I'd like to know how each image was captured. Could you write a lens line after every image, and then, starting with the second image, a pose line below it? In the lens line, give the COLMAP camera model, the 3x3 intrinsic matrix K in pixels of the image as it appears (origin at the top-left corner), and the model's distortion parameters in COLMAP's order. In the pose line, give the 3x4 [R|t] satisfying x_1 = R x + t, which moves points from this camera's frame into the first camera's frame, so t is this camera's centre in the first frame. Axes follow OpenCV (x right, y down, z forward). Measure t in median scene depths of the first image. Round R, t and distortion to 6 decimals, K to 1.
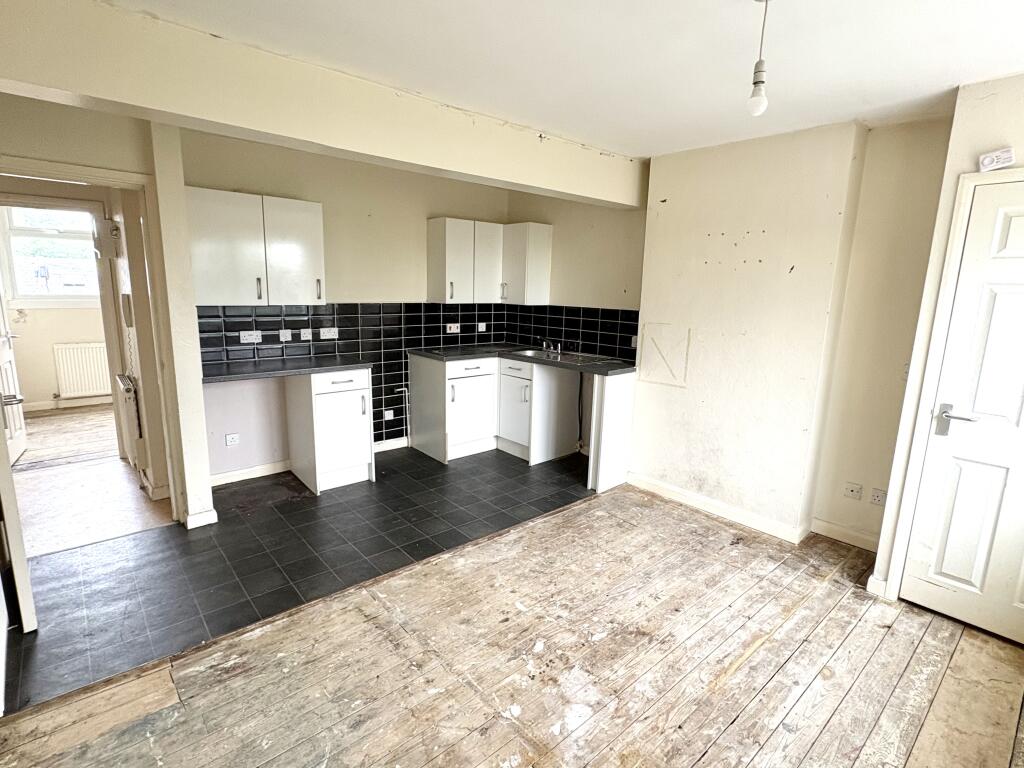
lens RADIAL K [[513.8, 0, 512.2], [0, 513.8, 383.9], [0, 0, 1]] dist [0.000445, -0.000430]
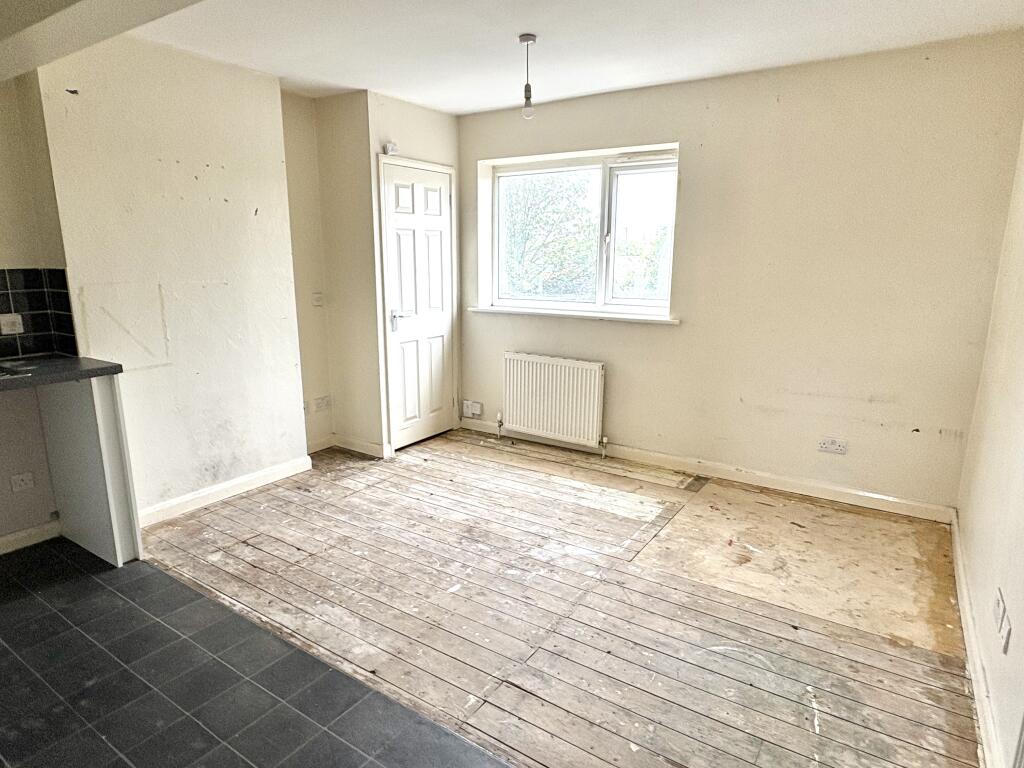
lens RADIAL K [[603.0, 0, 512.3], [0, 603.0, 388.3], [0, 0, 1]] dist [-0.006128, -0.000333]
pose [[-0.253049, -0.236077, 0.938208, -0.789774], [0.176590, 0.942207, 0.284713, -0.153321], [-0.951200, 0.237725, -0.196735, 0.889313]]
